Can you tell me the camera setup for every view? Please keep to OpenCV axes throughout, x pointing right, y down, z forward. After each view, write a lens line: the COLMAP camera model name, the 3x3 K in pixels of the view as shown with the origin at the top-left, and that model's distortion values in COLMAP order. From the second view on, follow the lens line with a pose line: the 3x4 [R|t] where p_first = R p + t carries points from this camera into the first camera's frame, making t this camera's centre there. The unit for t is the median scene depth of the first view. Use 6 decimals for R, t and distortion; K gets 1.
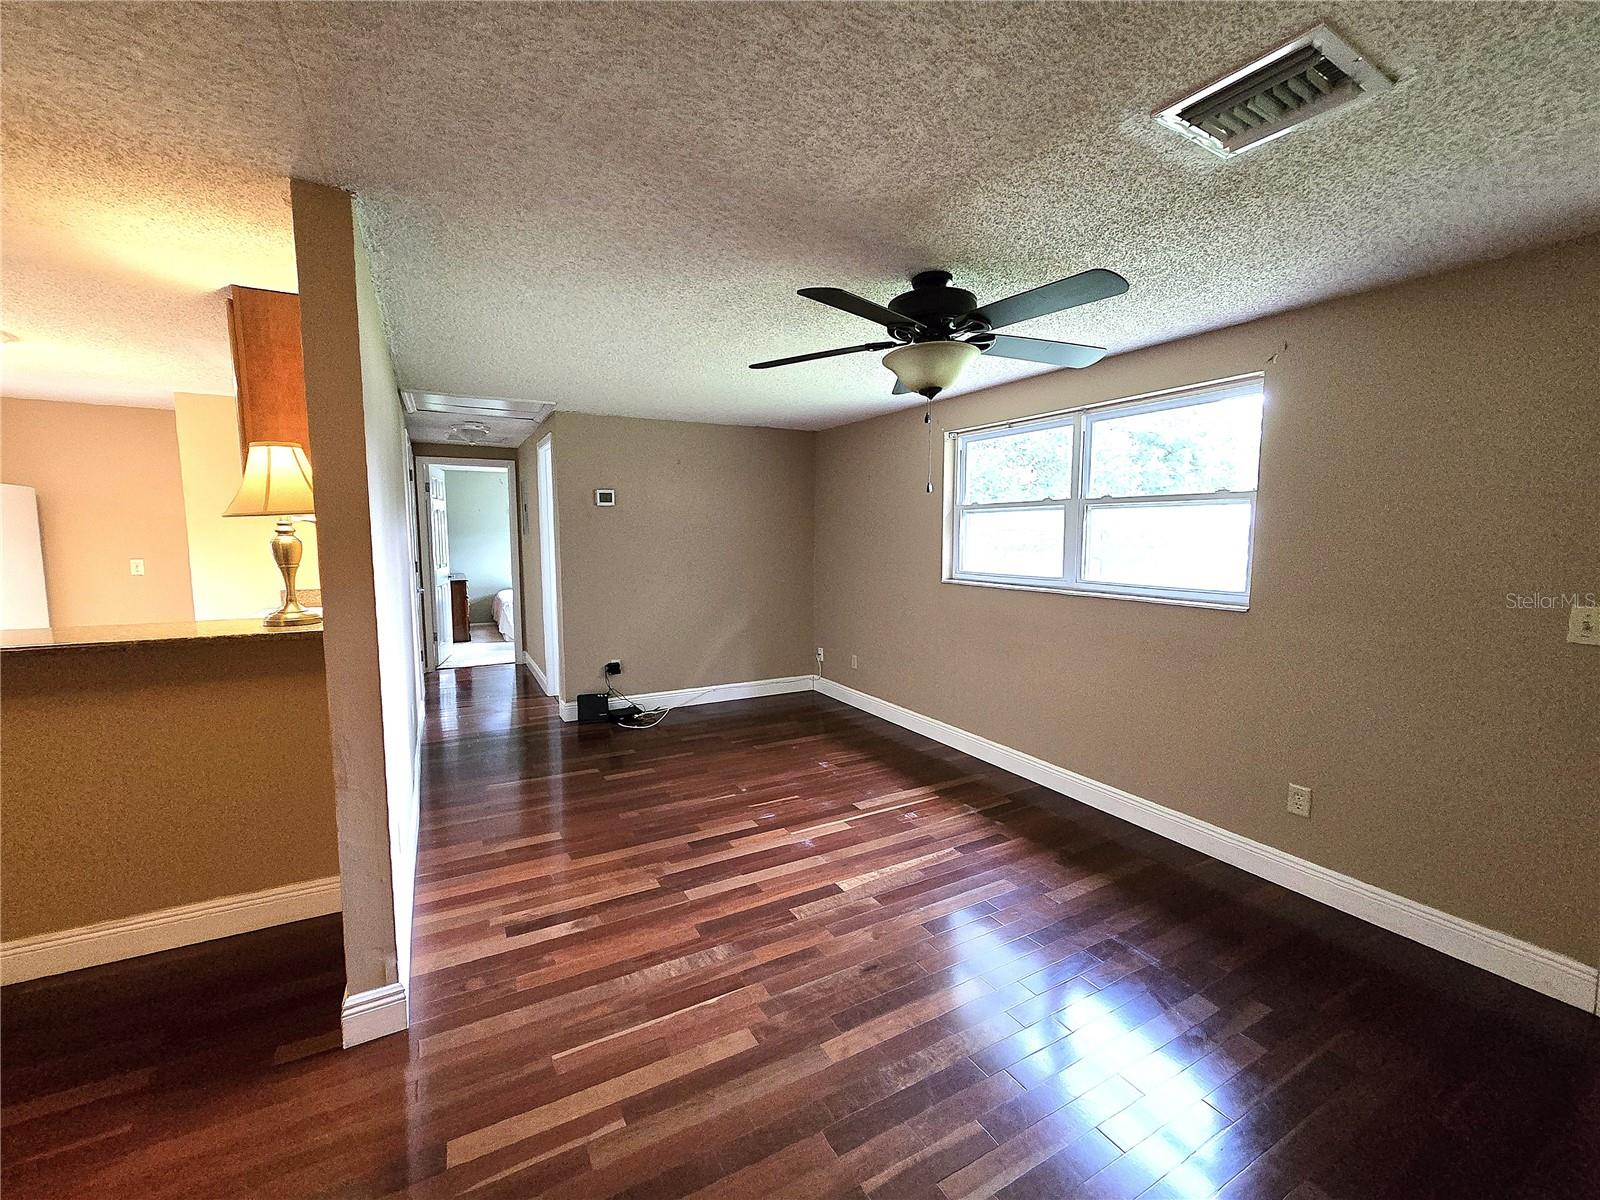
lens RADIAL K [[657.7, 0, 790.6], [0, 657.7, 600.1], [0, 0, 1]] dist [0.002562, 0.000165]
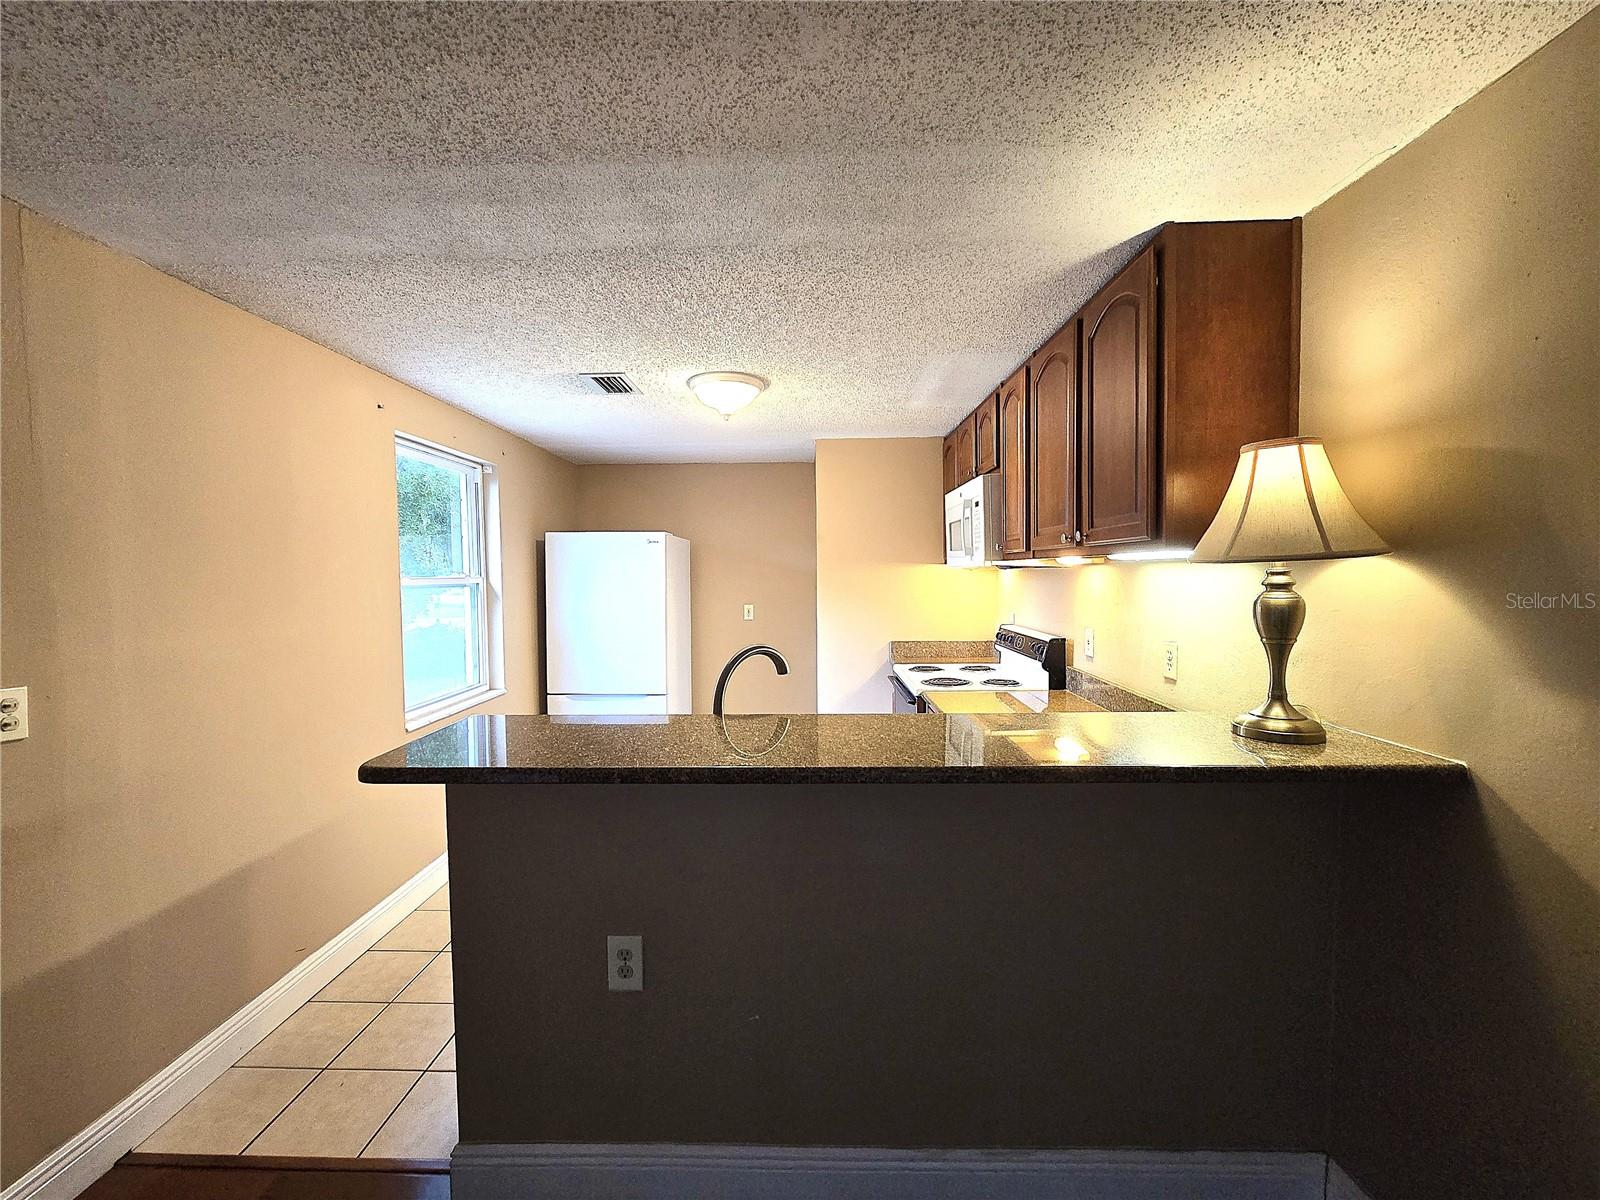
lens RADIAL K [[649.1, 0, 794.9], [0, 649.1, 597.2], [0, 0, 1]] dist [-0.001853, -0.000304]
pose [[0.869429, 0.008201, -0.493991, -0.673672], [-0.039009, 0.997880, -0.052089, -0.034835], [0.492516, 0.064557, 0.867906, 0.209080]]
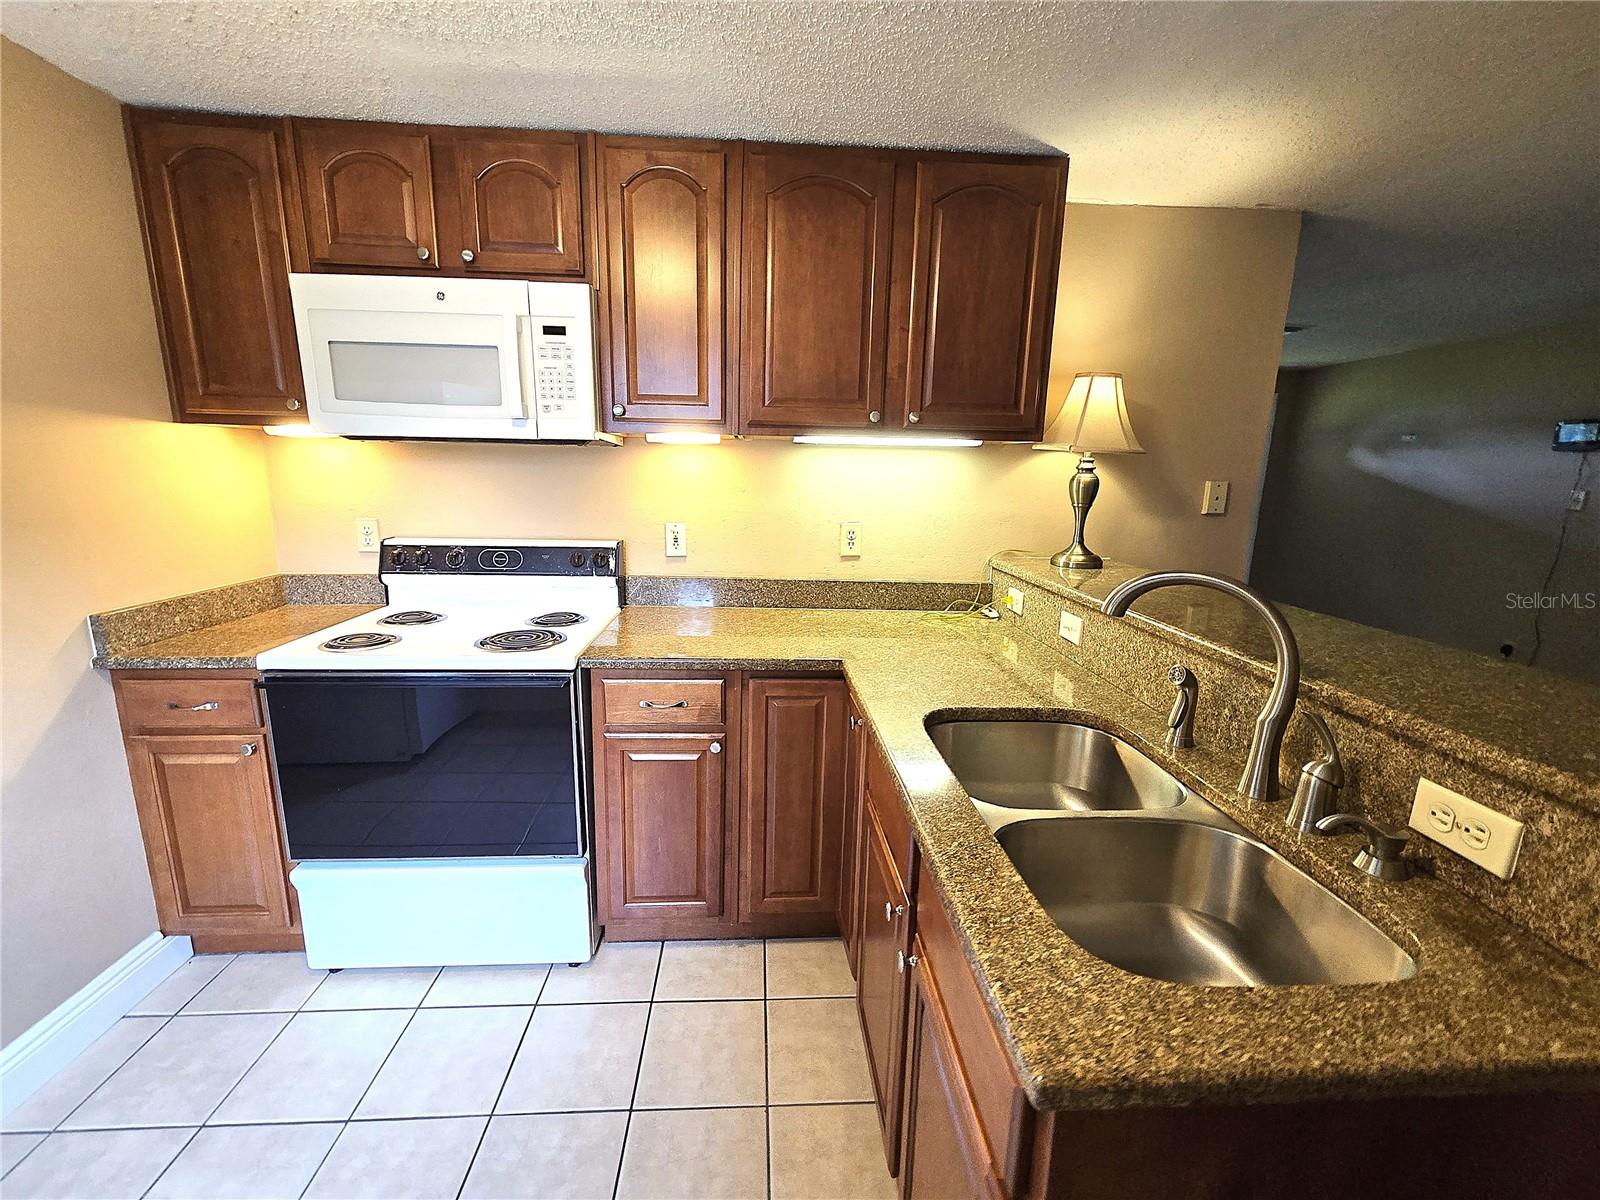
lens RADIAL K [[661.8, 0, 792.9], [0, 661.8, 601.7], [0, 0, 1]] dist [0.001683, 0.000526]
pose [[0.420745, -0.173779, 0.890379, -1.438779], [0.075504, 0.984784, 0.156526, -0.076541], [-0.904031, 0.001370, 0.427464, 0.768776]]
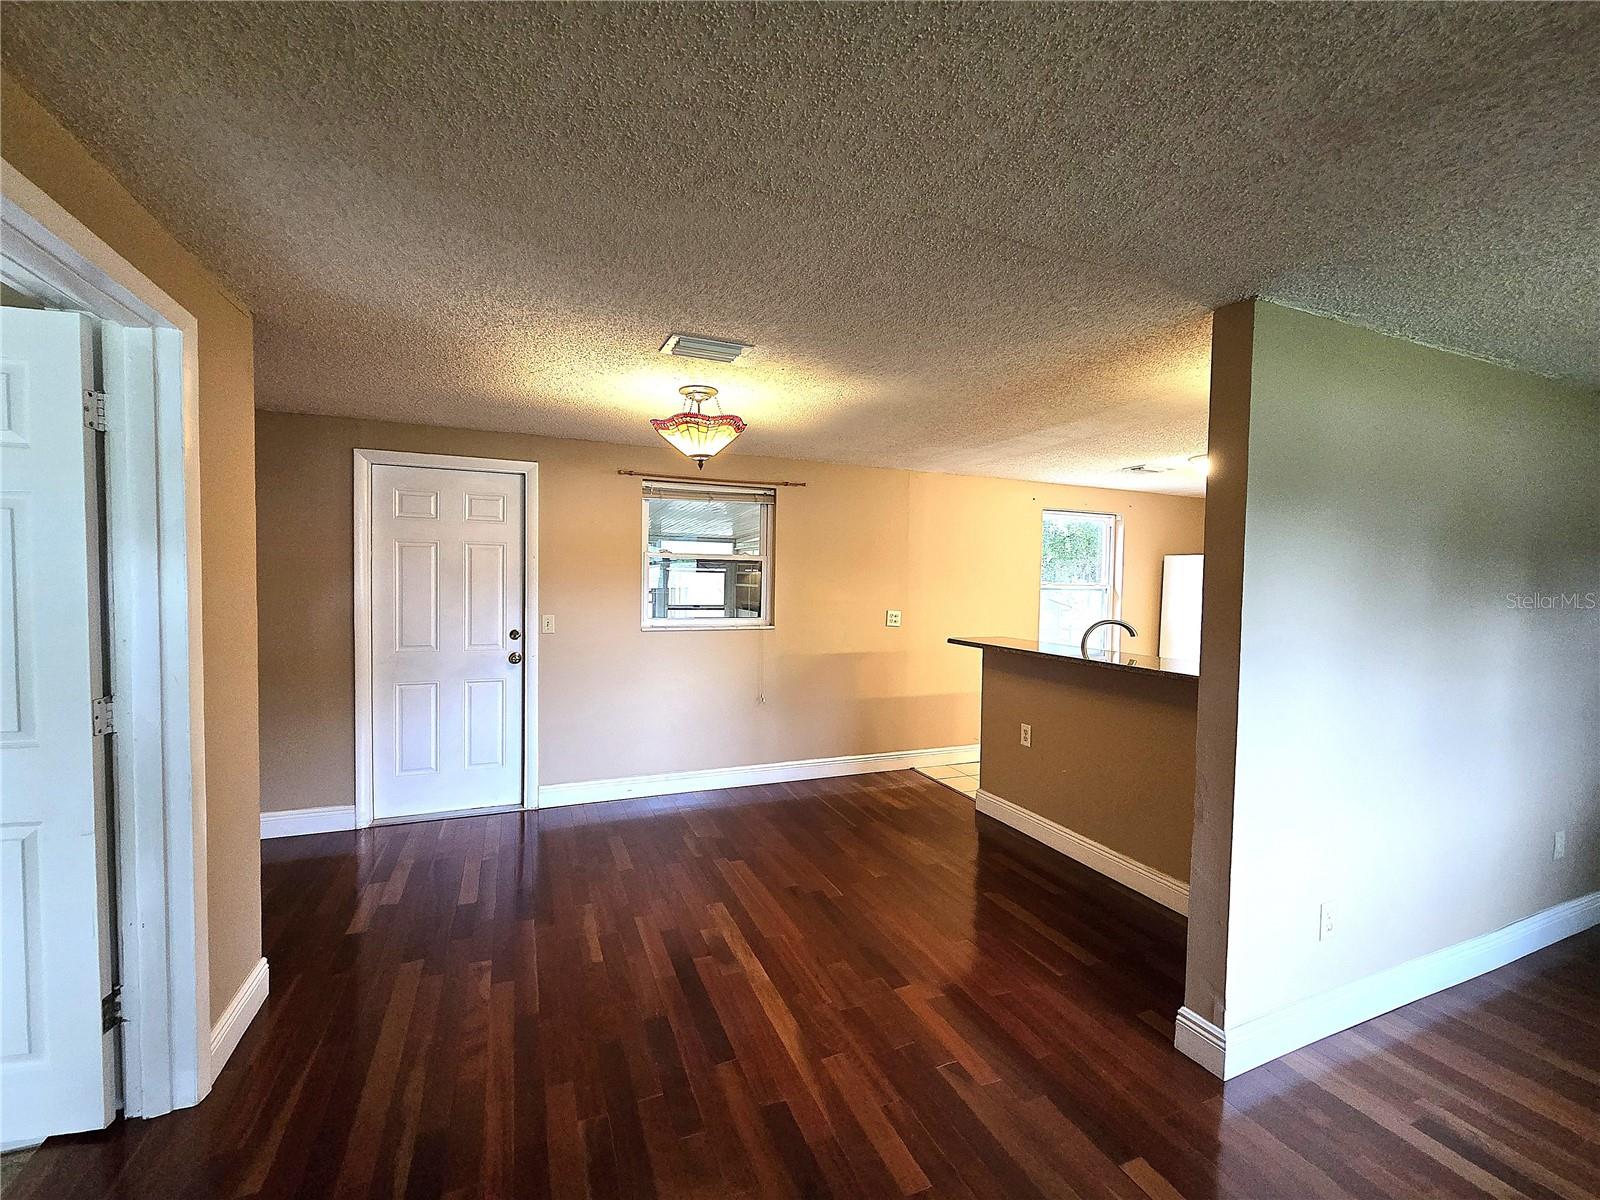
lens RADIAL K [[657.7, 0, 790.6], [0, 657.7, 600.1], [0, 0, 1]] dist [0.002562, 0.000165]
pose [[-0.093248, 0.027029, -0.995276, 0.315595], [-0.120435, 0.991985, 0.038223, -0.031408], [0.988332, 0.123430, -0.089245, 0.222629]]
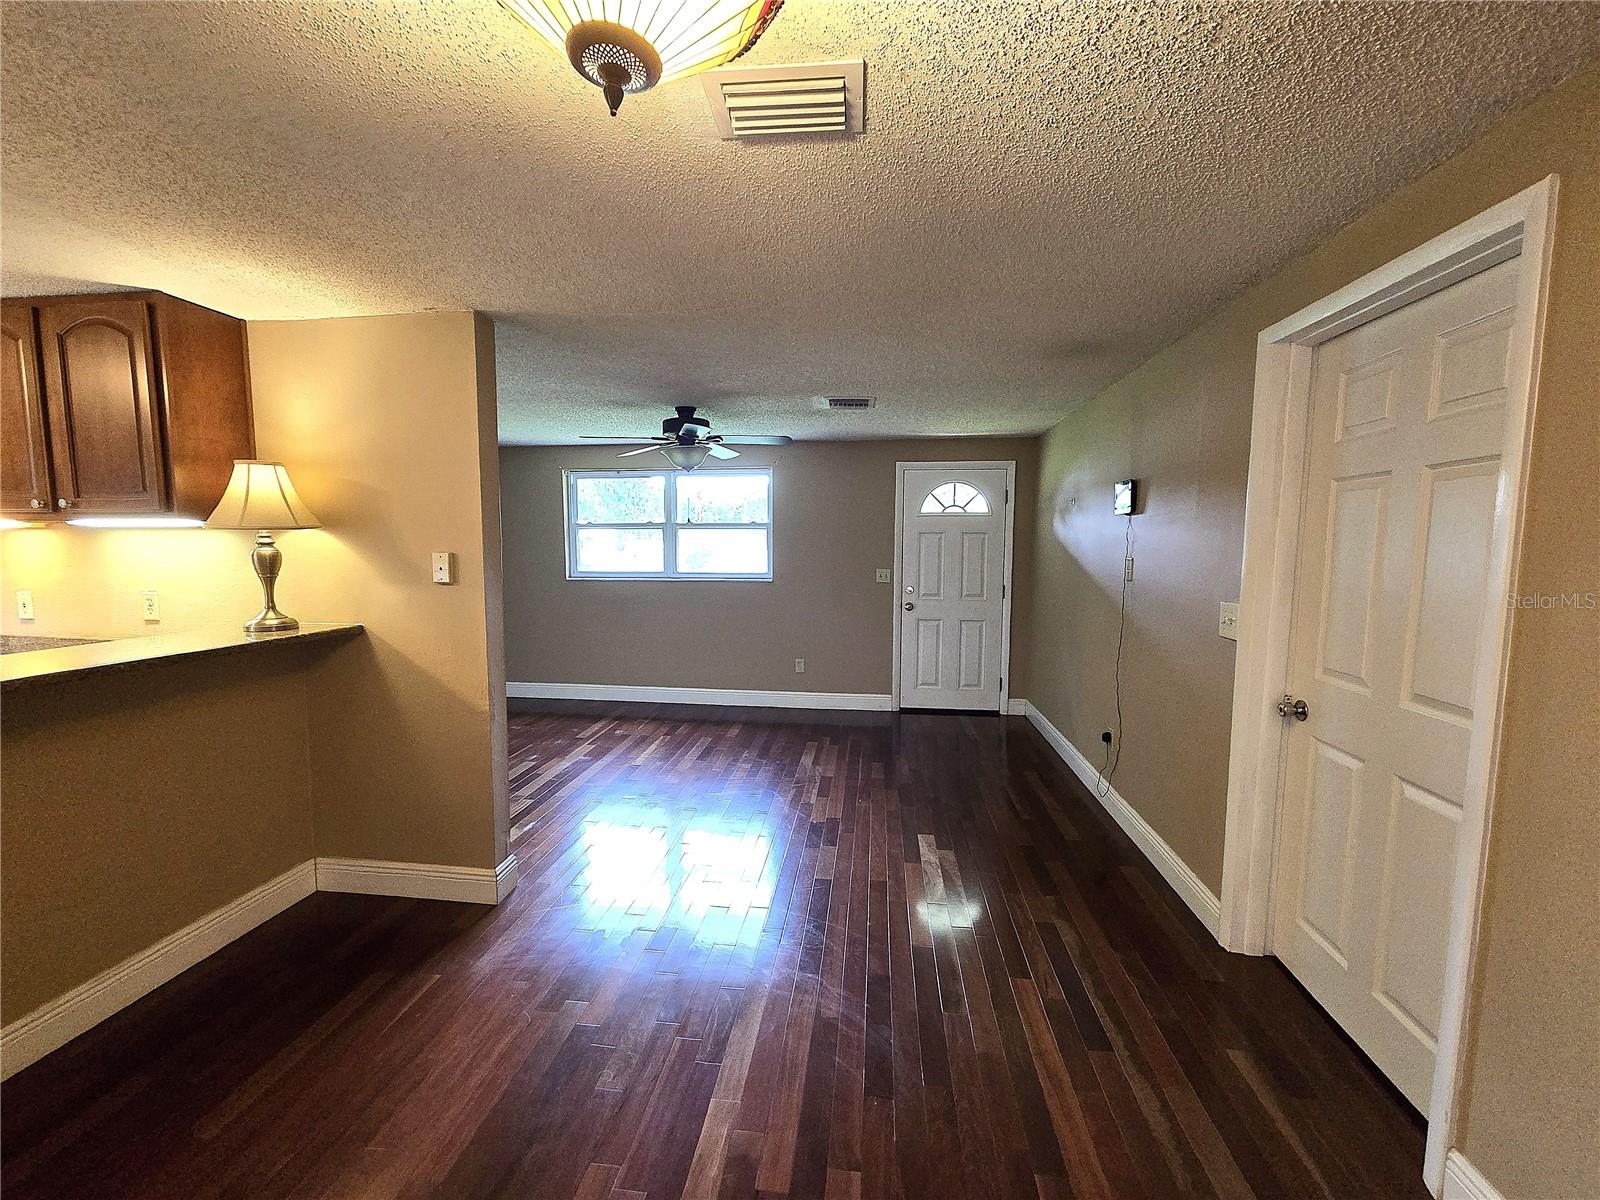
lens RADIAL K [[657.7, 0, 790.6], [0, 657.7, 600.1], [0, 0, 1]] dist [0.002562, 0.000165]
pose [[0.583768, -0.069374, 0.808951, -0.895355], [0.080995, 0.996349, 0.026997, 0.021871], [-0.807870, 0.049761, 0.587256, -0.244729]]
